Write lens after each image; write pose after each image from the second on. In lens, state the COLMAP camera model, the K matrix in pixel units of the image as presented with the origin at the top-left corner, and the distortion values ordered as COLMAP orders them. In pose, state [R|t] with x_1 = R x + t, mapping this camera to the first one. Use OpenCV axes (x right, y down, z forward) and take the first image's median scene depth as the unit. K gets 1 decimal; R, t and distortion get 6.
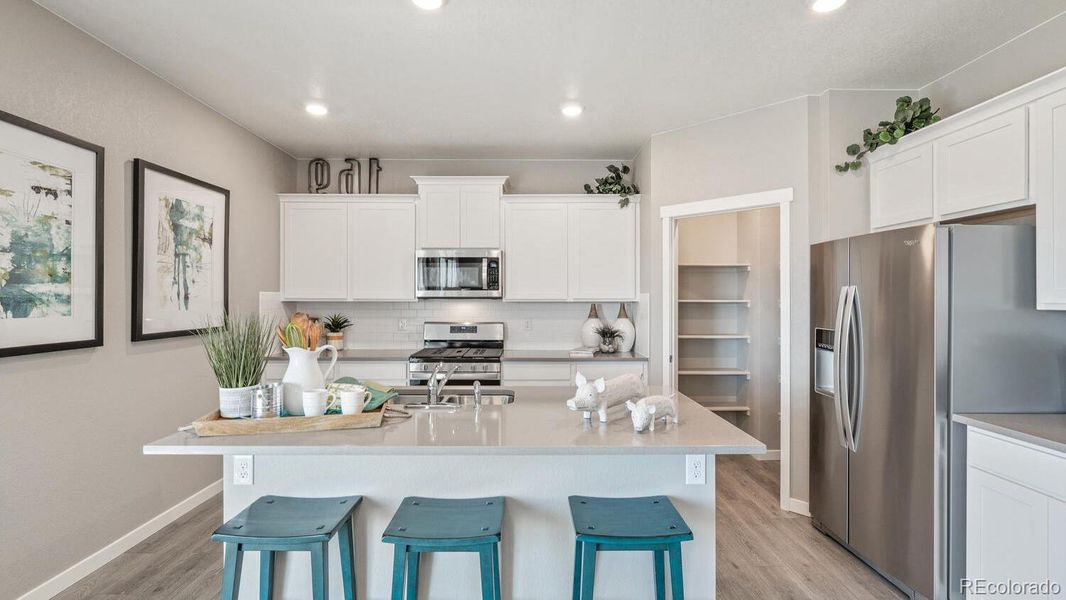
lens RADIAL K [[490.3, 0, 537.1], [0, 490.3, 295.7], [0, 0, 1]] dist [-0.008414, 0.000945]
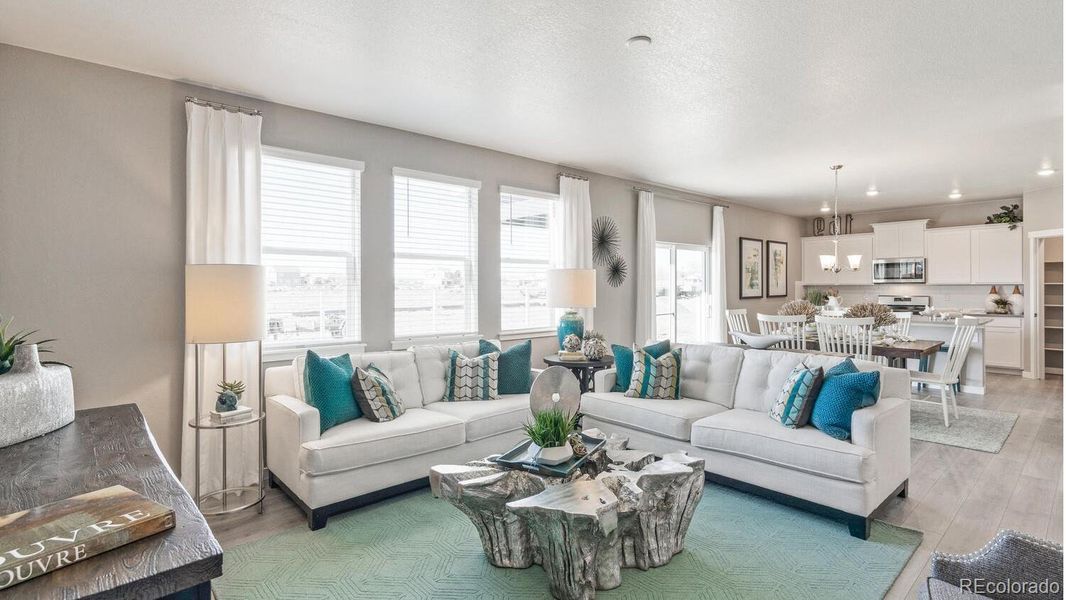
lens RADIAL K [[490.3, 0, 530.7], [0, 490.3, 287.7], [0, 0, 1]] dist [-0.008414, 0.000945]
pose [[0.647352, -0.003044, -0.762185, 0.385474], [0.010664, 0.999930, 0.005063, -0.002759], [0.762117, -0.011405, 0.647339, -1.423579]]
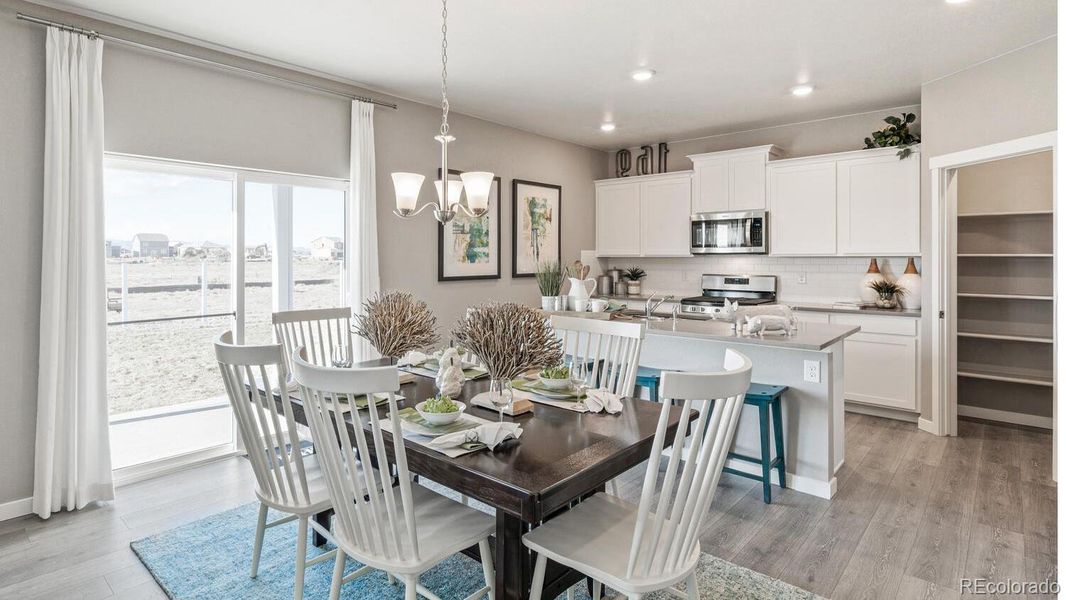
lens RADIAL K [[540.6, 0, 472.0], [0, 540.6, 259.4], [0, 0, 1]] dist [-0.001562, 0.000213]
pose [[0.705653, -0.000440, -0.708558, 0.330347], [0.006181, 0.999966, 0.005535, 0.007281], [0.708531, -0.008285, 0.705631, -0.357386]]
